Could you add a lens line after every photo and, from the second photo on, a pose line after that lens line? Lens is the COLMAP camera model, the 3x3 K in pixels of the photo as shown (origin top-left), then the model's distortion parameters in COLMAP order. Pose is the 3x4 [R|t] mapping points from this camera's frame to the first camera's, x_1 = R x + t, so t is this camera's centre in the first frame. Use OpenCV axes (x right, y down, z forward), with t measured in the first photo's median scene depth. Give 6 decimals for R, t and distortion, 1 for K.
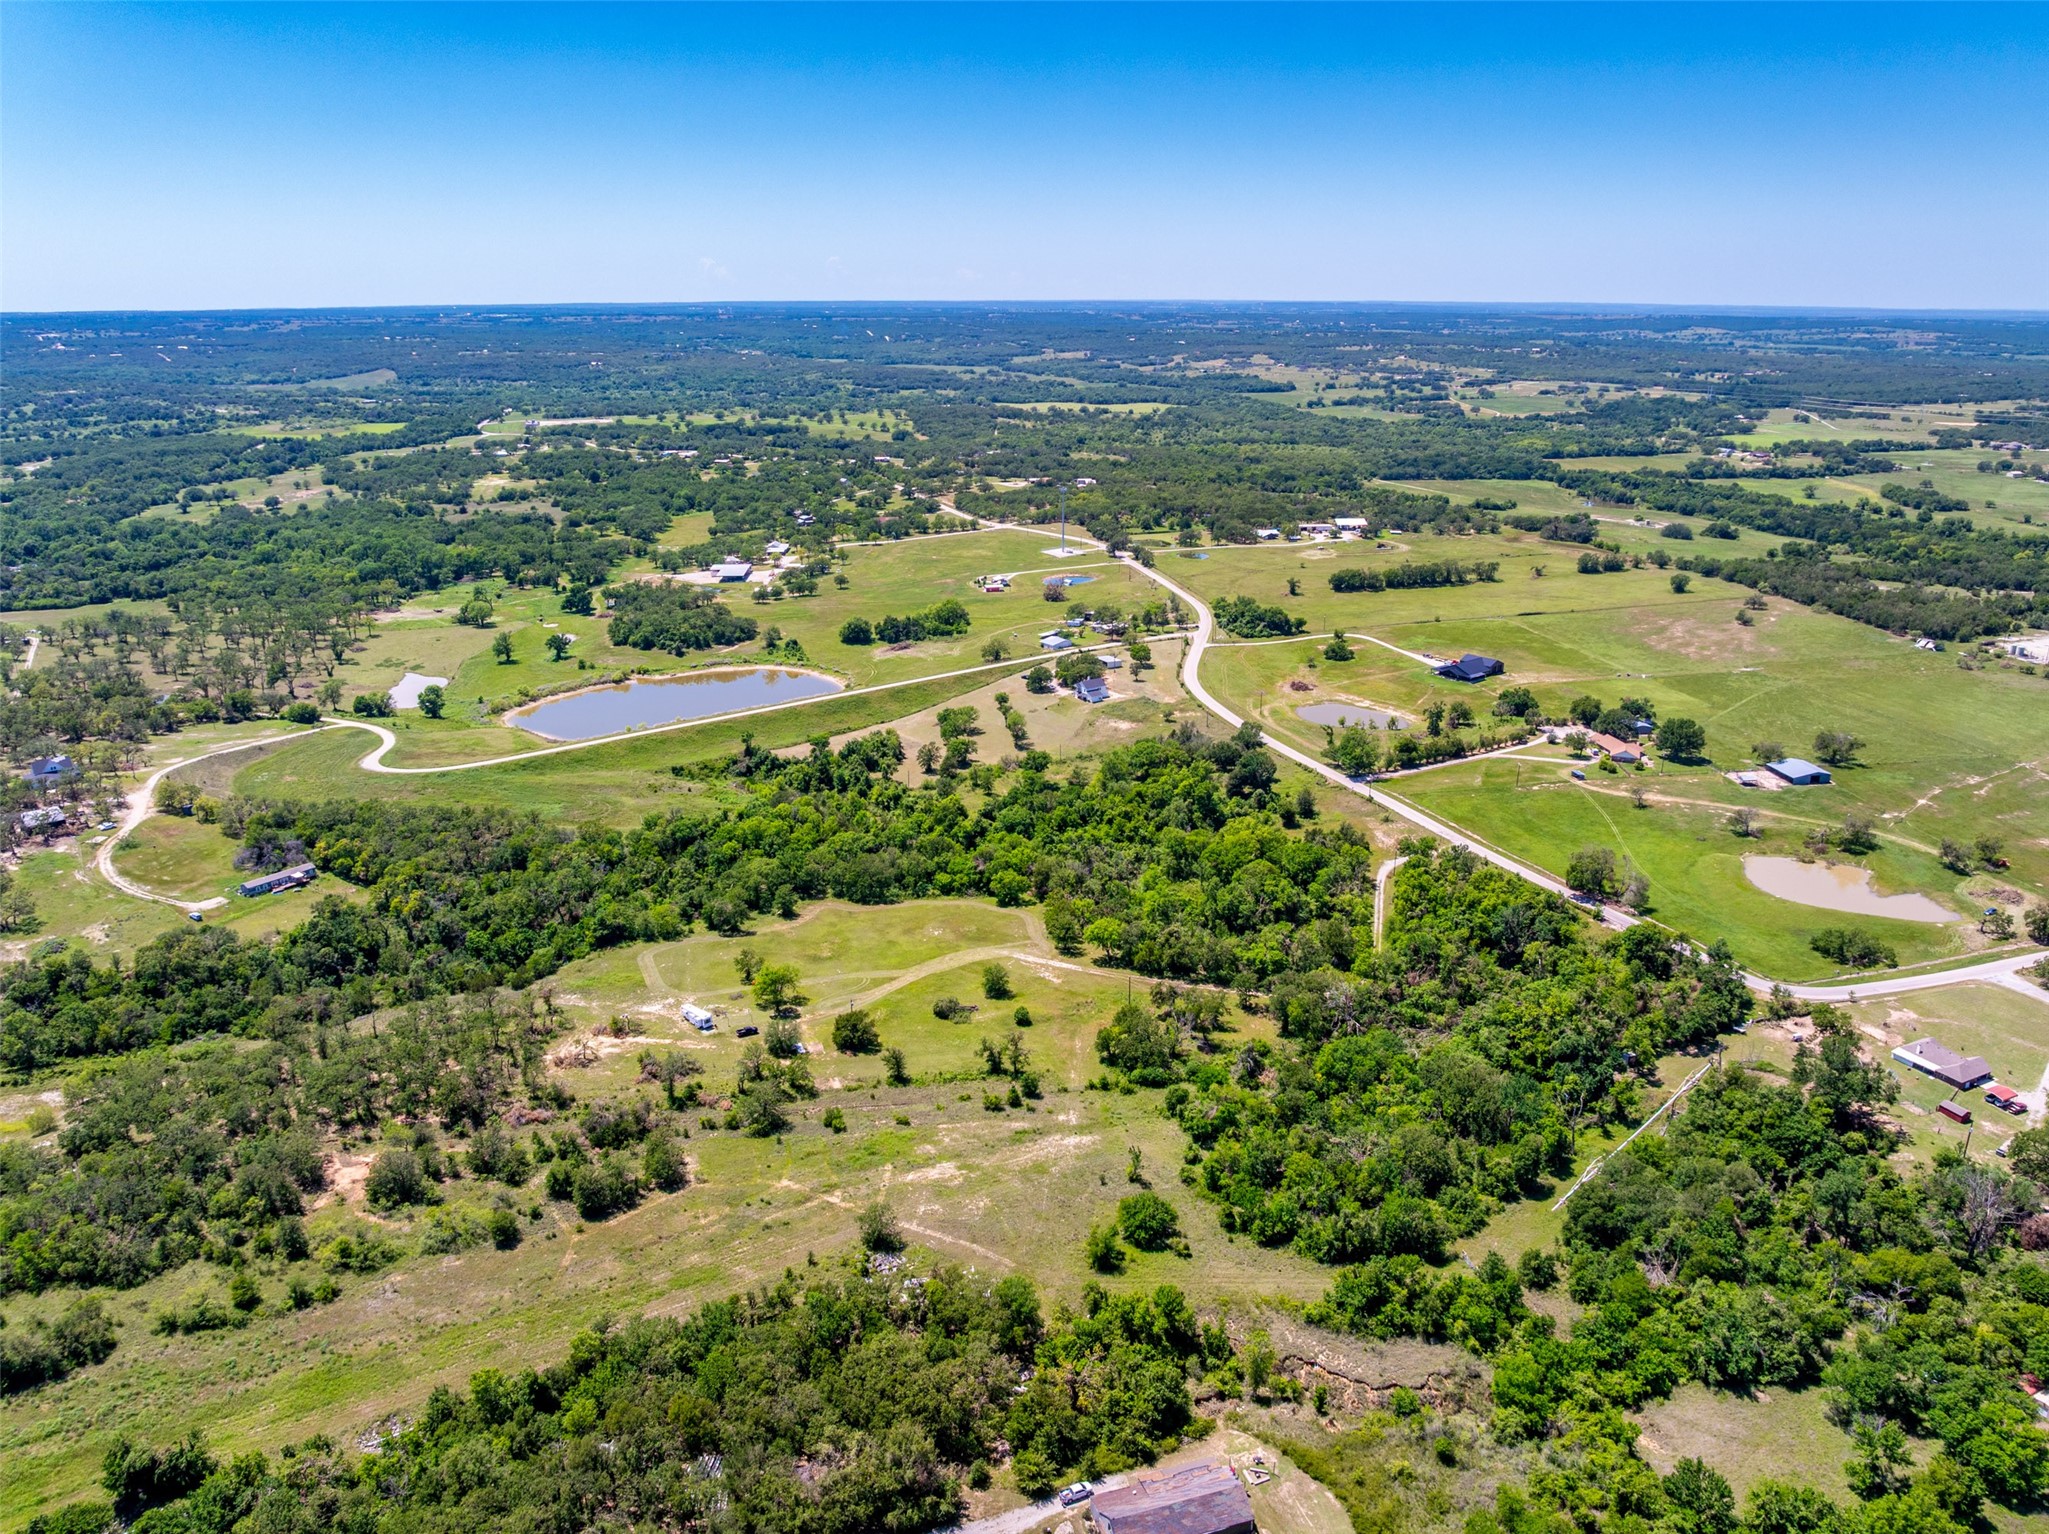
lens RADIAL K [[1453.1, 0, 1028.2], [0, 1453.1, 766.1], [0, 0, 1]] dist [-0.050480, 0.017866]
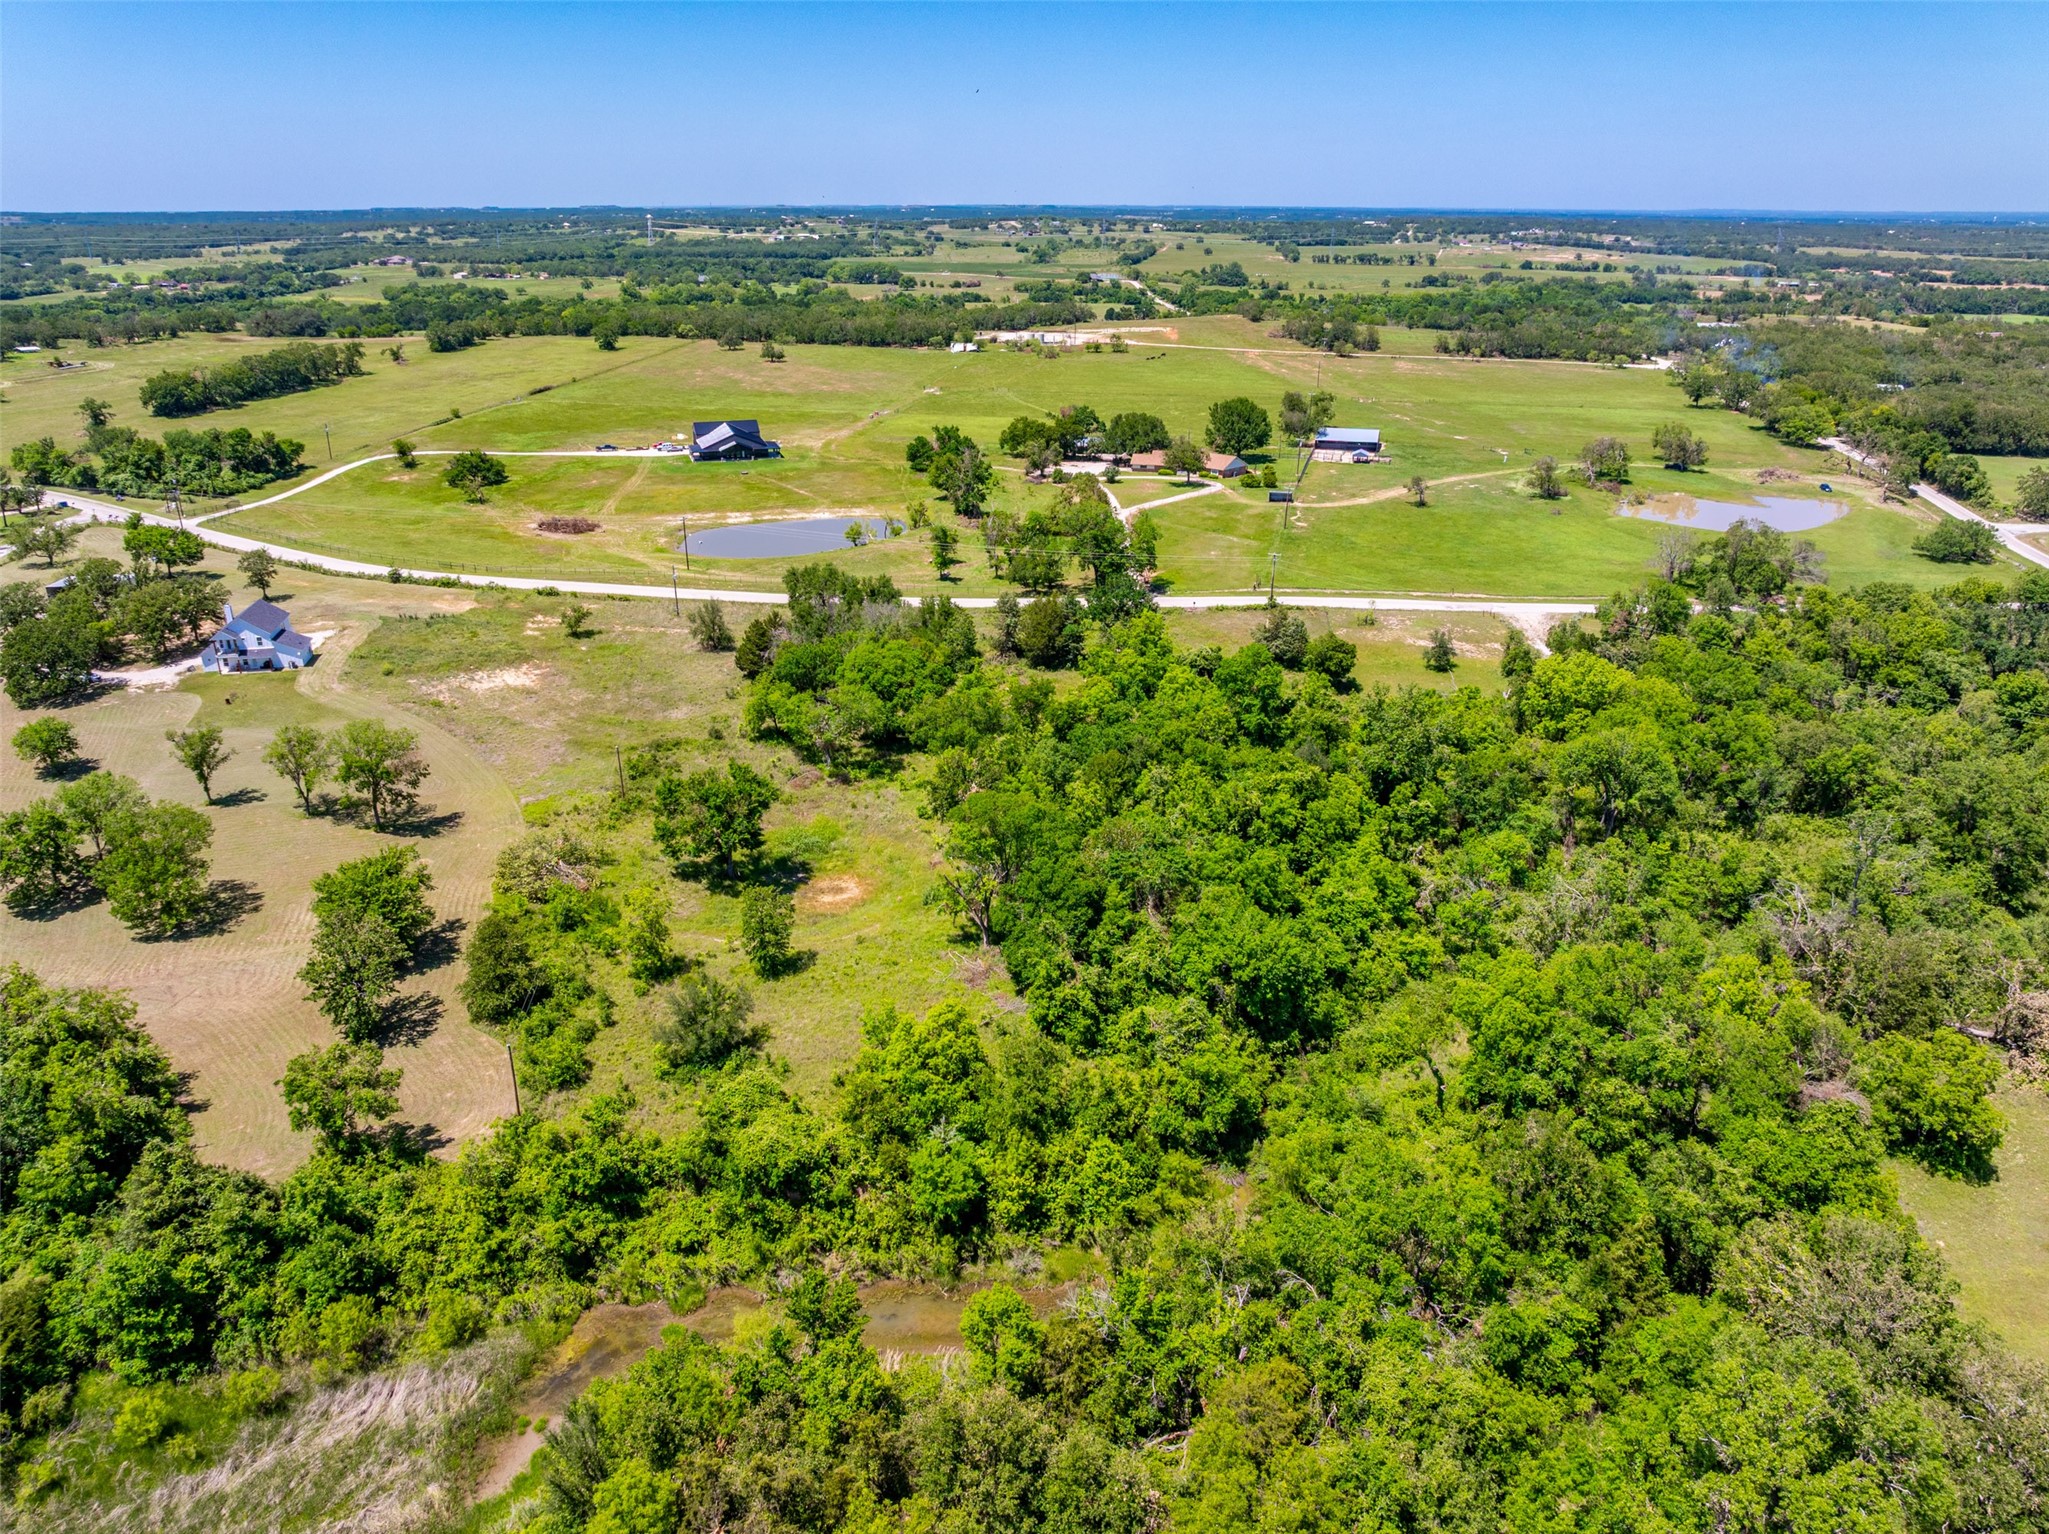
lens RADIAL K [[1453.1, 0, 1031.5], [0, 1453.1, 750.6], [0, 0, 1]] dist [-0.050480, 0.017866]
pose [[0.369476, -0.326566, 0.869967, -0.144712], [0.285551, 0.930815, 0.228132, -0.040965], [-0.884278, 0.164131, 0.437165, 0.541391]]
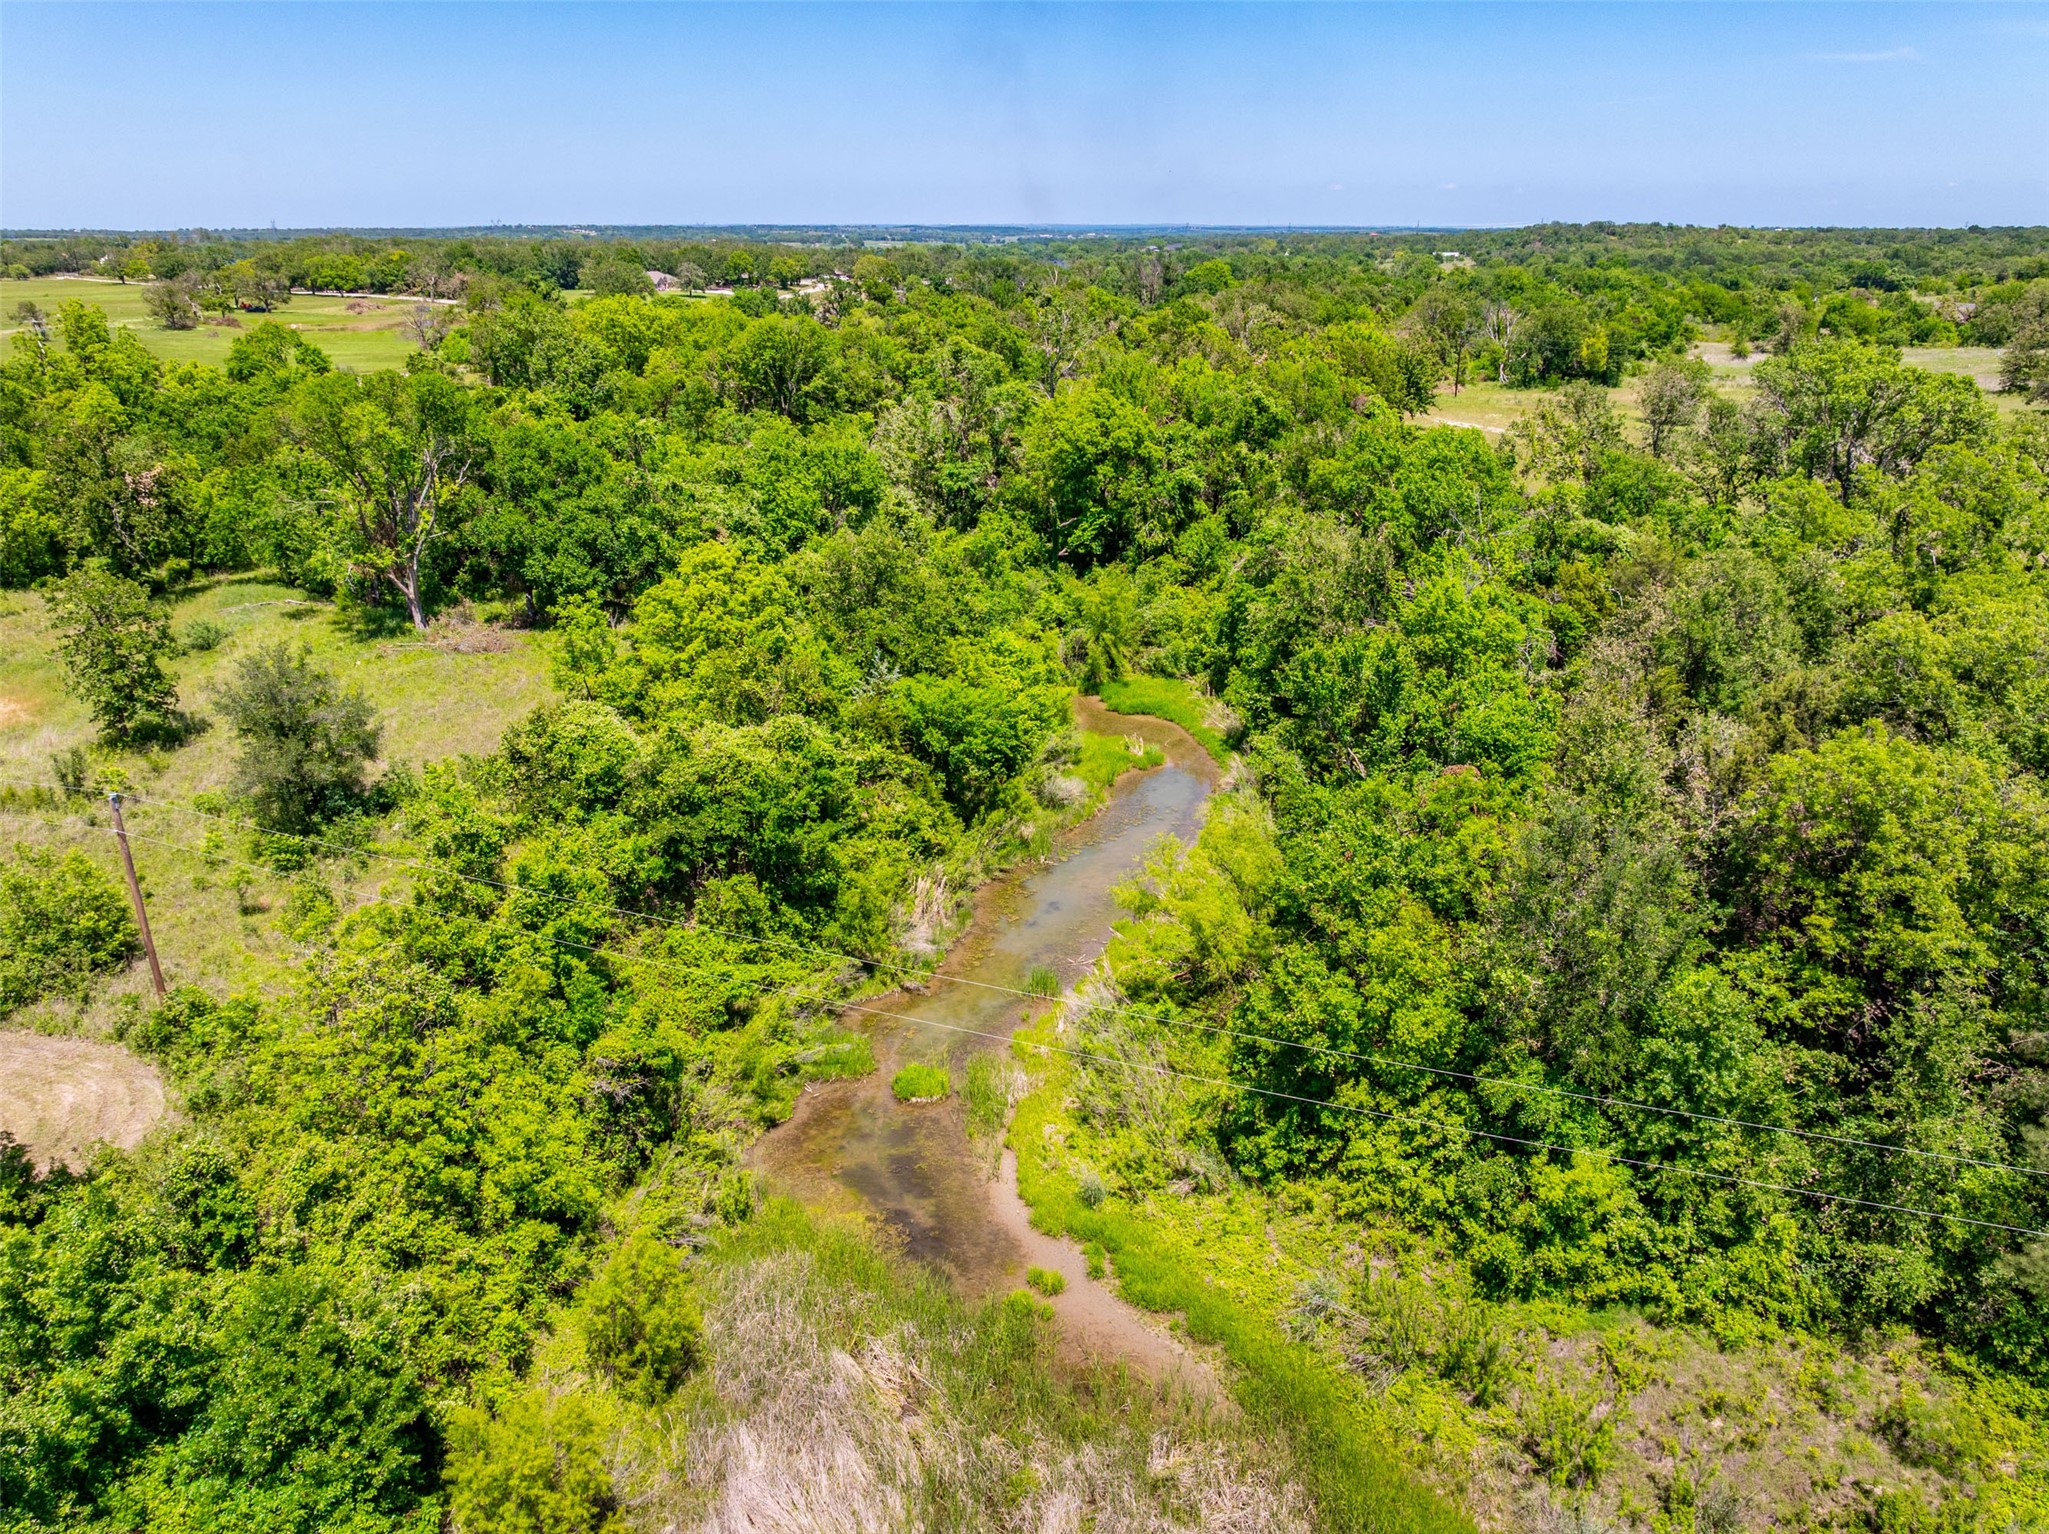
lens RADIAL K [[1453.1, 0, 1025.8], [0, 1453.1, 772.3], [0, 0, 1]] dist [-0.050480, 0.017866]
pose [[-0.658693, -0.263366, 0.704814, -0.107565], [0.235077, 0.817812, 0.525283, -0.016866], [-0.714746, 0.511686, -0.476776, 0.649305]]
